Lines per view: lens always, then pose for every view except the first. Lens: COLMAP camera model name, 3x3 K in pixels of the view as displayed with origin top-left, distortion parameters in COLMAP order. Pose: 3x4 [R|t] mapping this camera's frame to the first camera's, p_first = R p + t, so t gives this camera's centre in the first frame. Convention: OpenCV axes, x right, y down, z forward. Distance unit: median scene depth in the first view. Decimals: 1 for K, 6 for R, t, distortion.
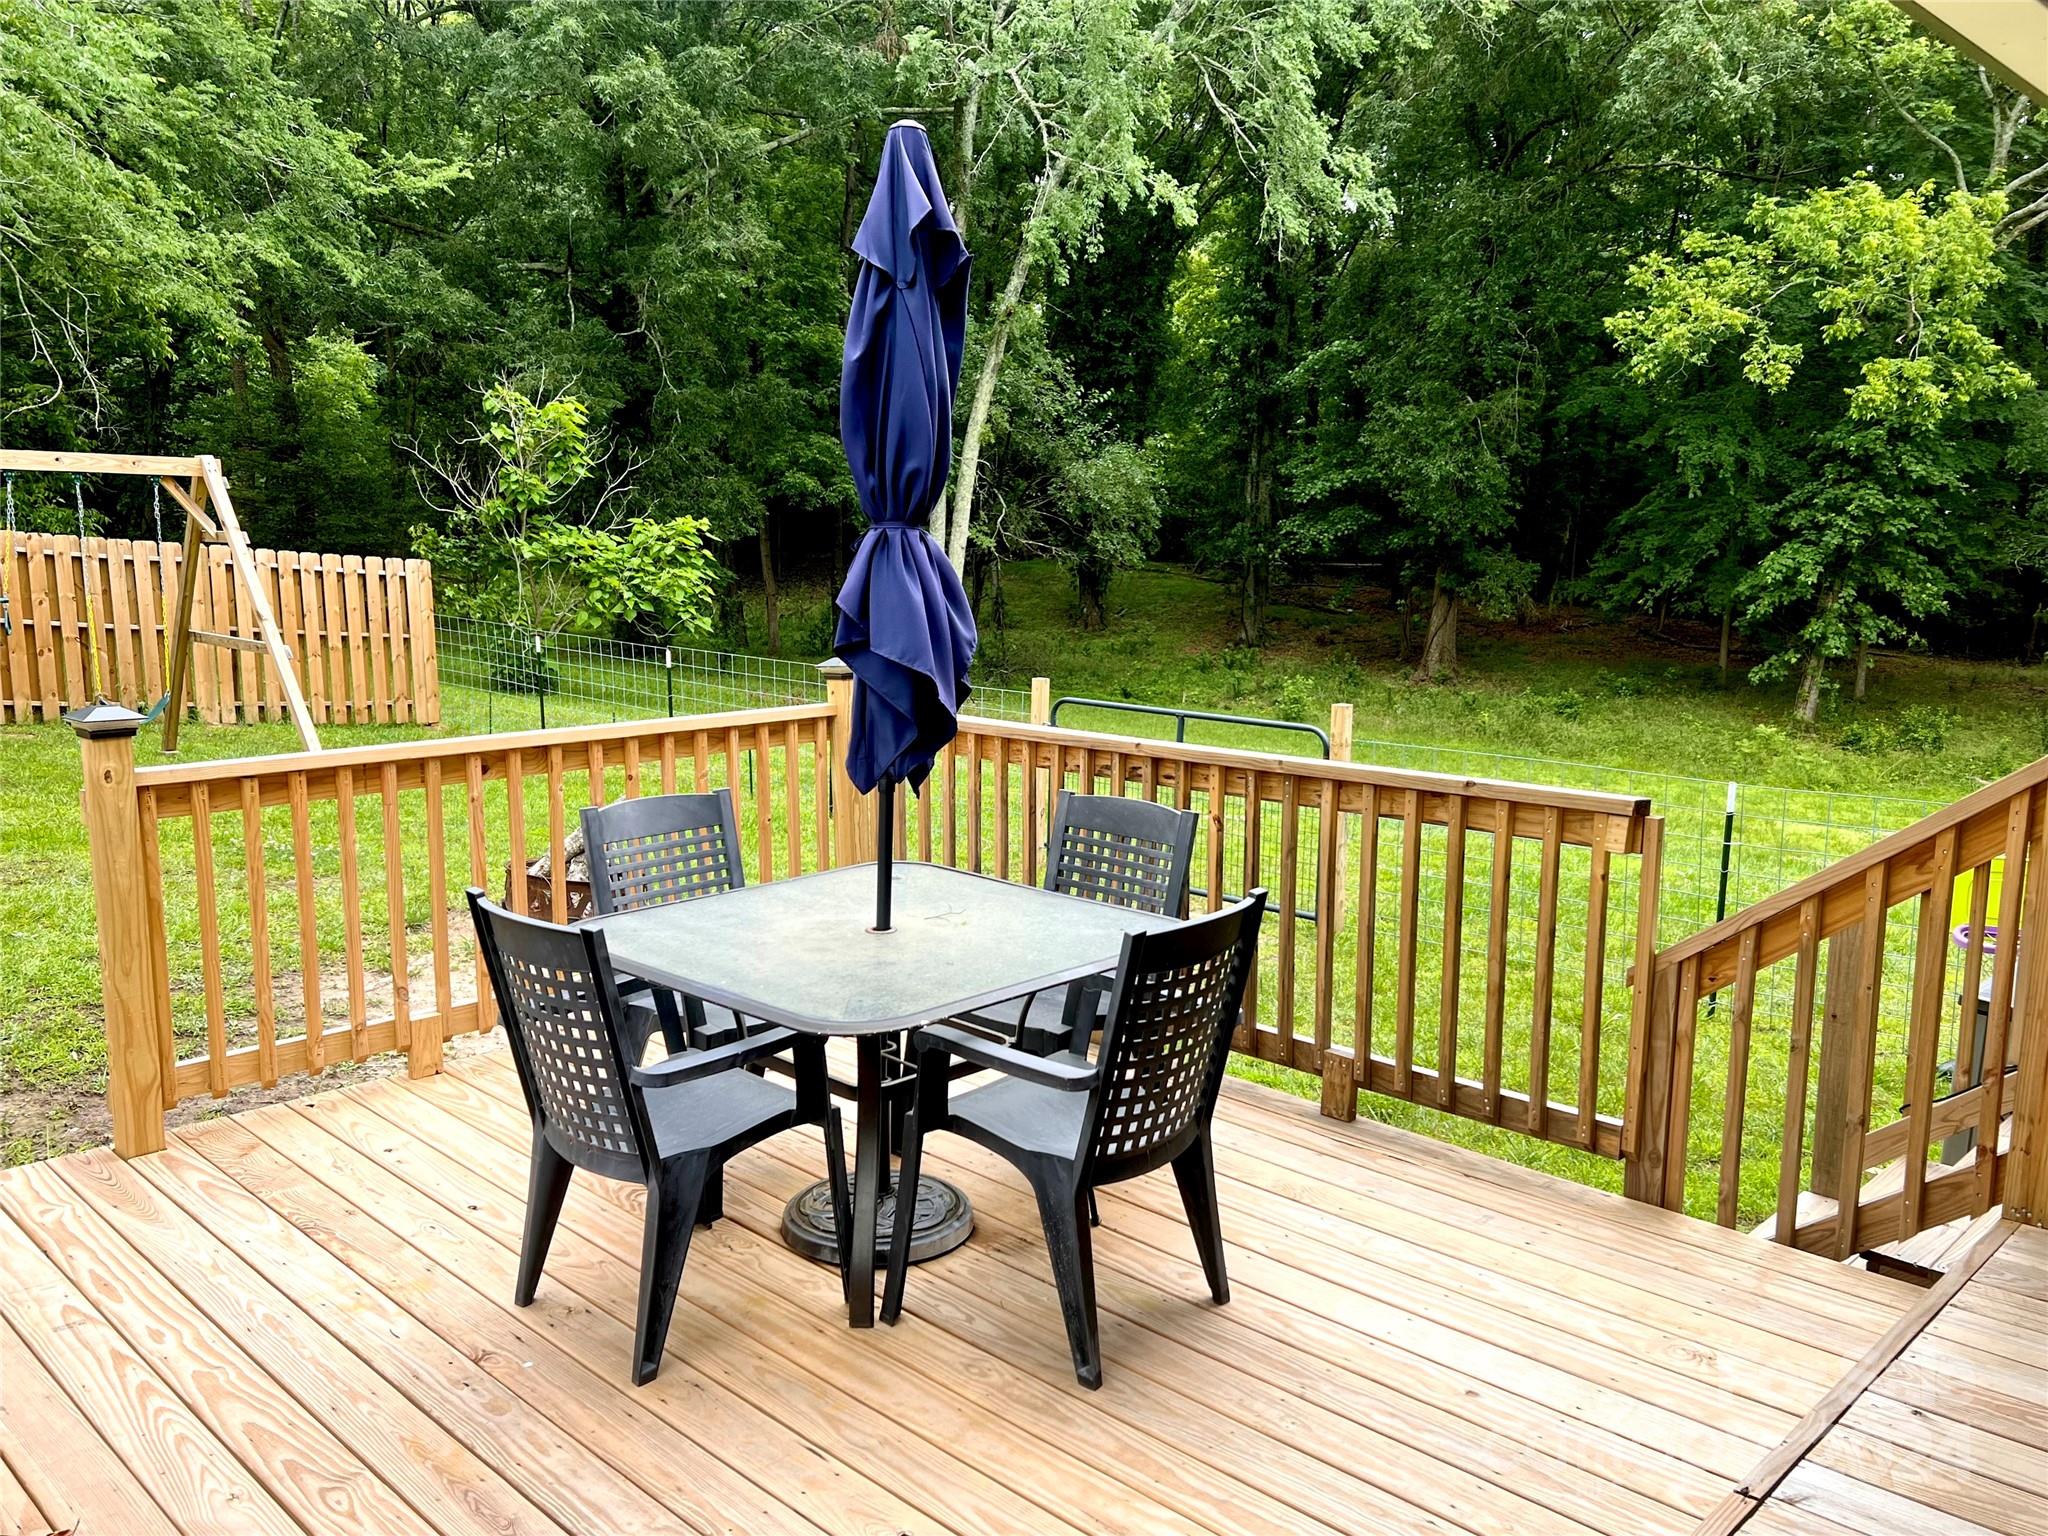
lens RADIAL K [[1611.0, 0, 1022.1], [0, 1611.0, 779.2], [0, 0, 1]] dist [0.006635, -0.014482]
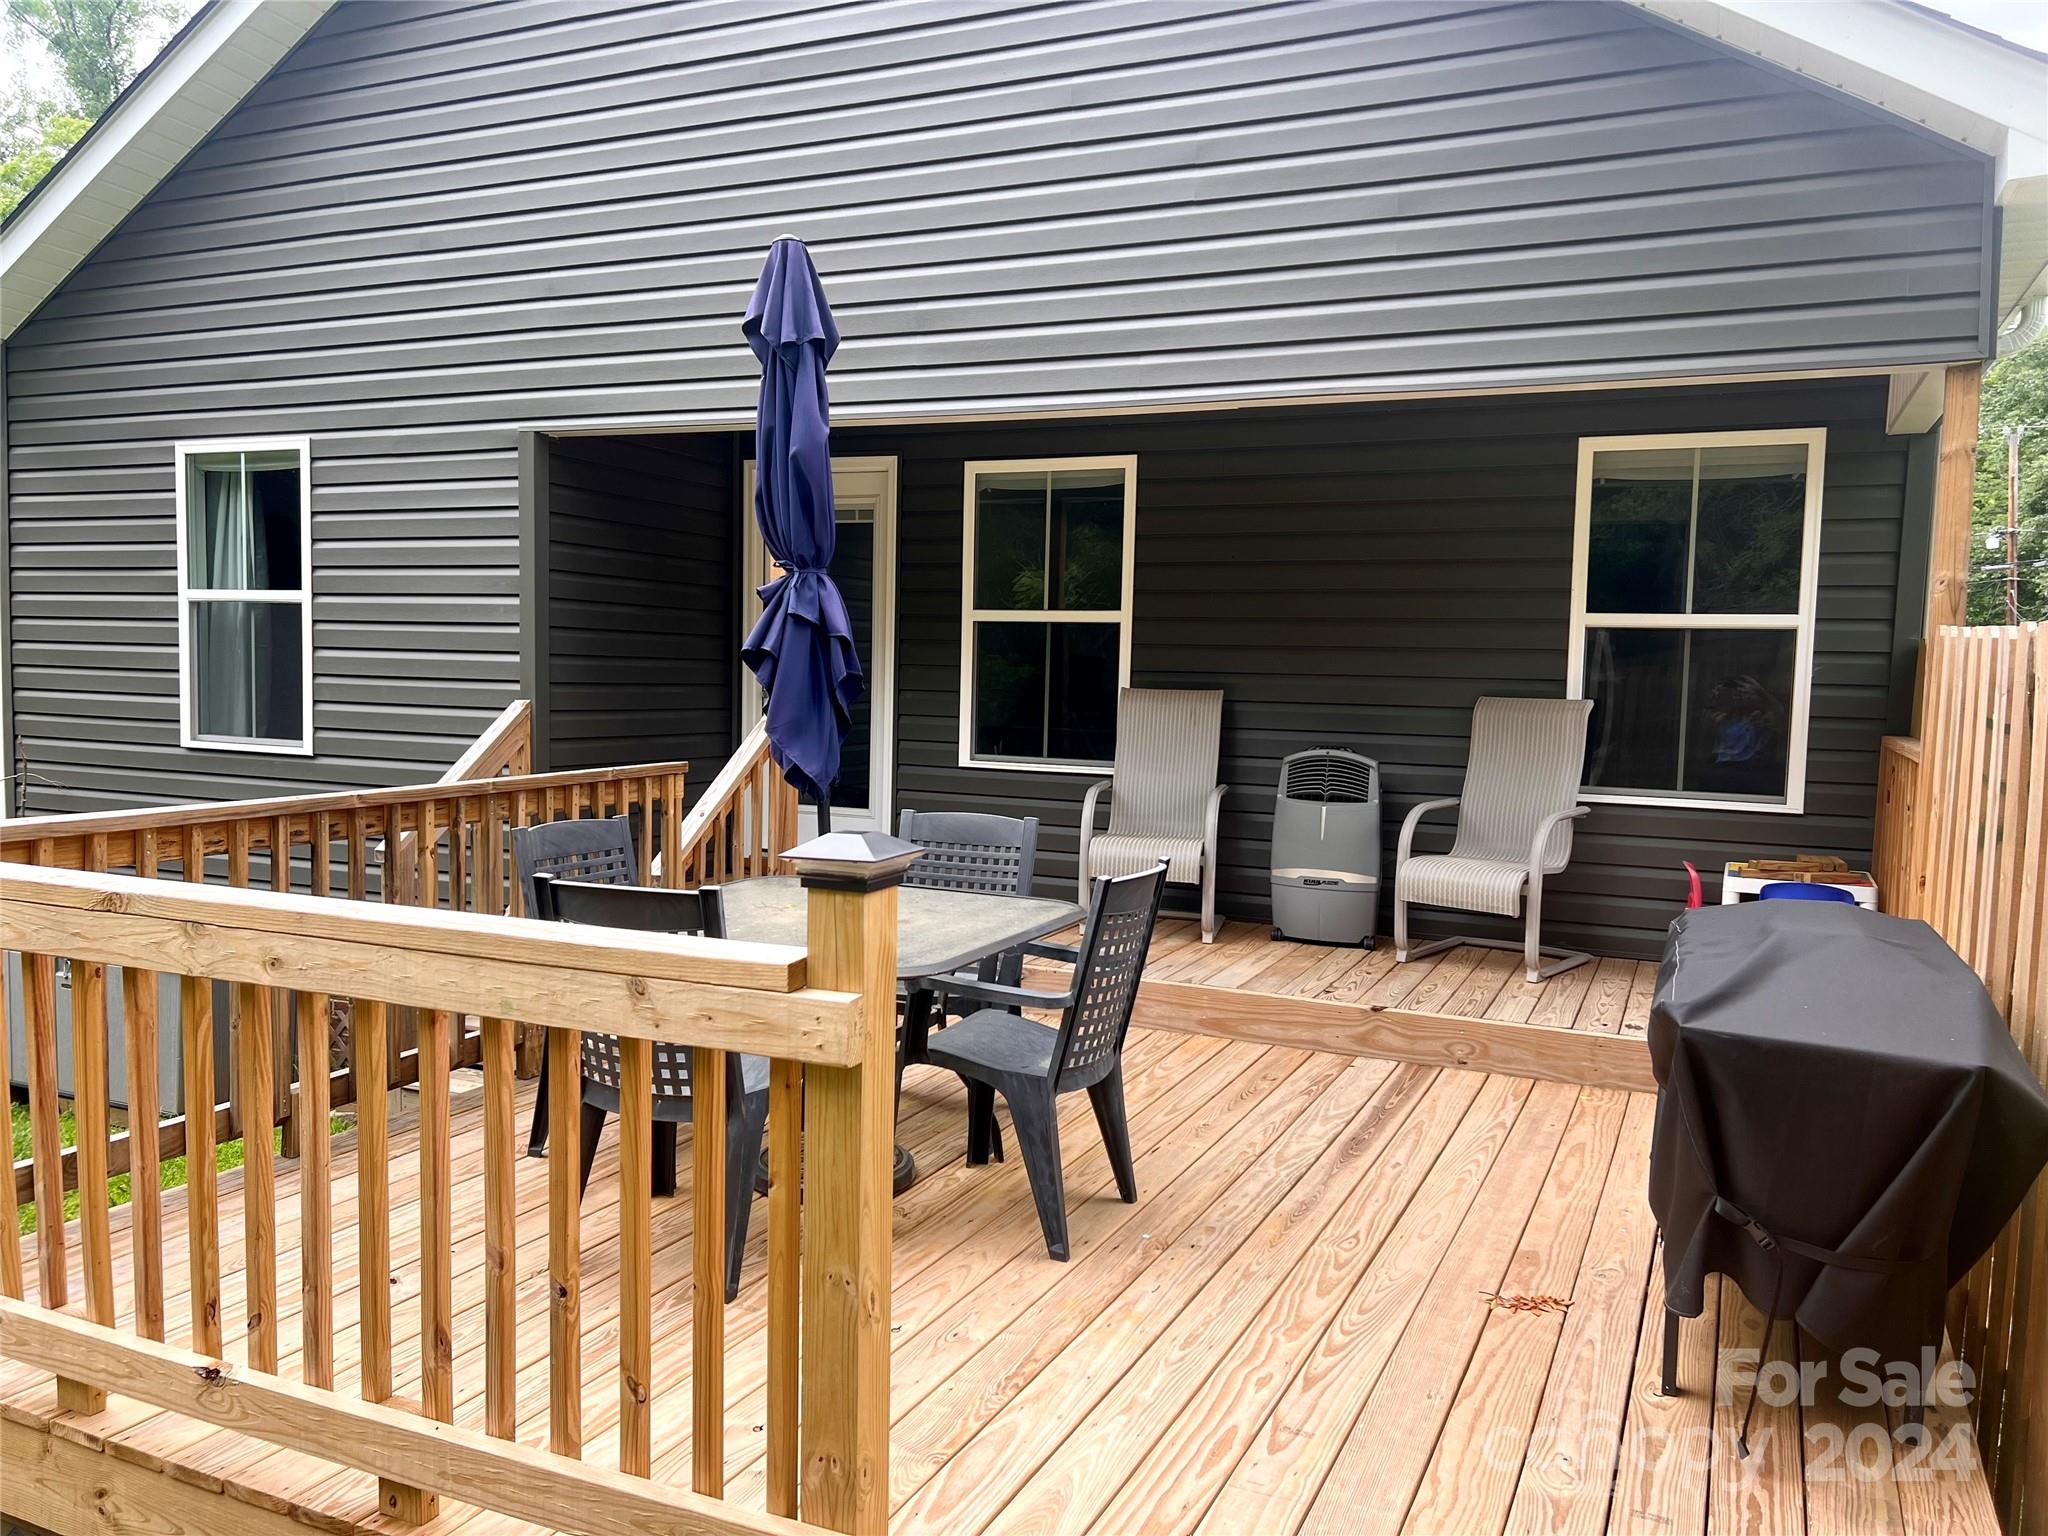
lens RADIAL K [[1611.0, 0, 1022.1], [0, 1611.0, 779.2], [0, 0, 1]] dist [0.006635, -0.014482]
pose [[-0.341337, -0.084621, 0.936124, -1.394730], [0.124169, 0.983151, 0.134148, -0.159266], [-0.931703, 0.162027, -0.325079, 1.425970]]
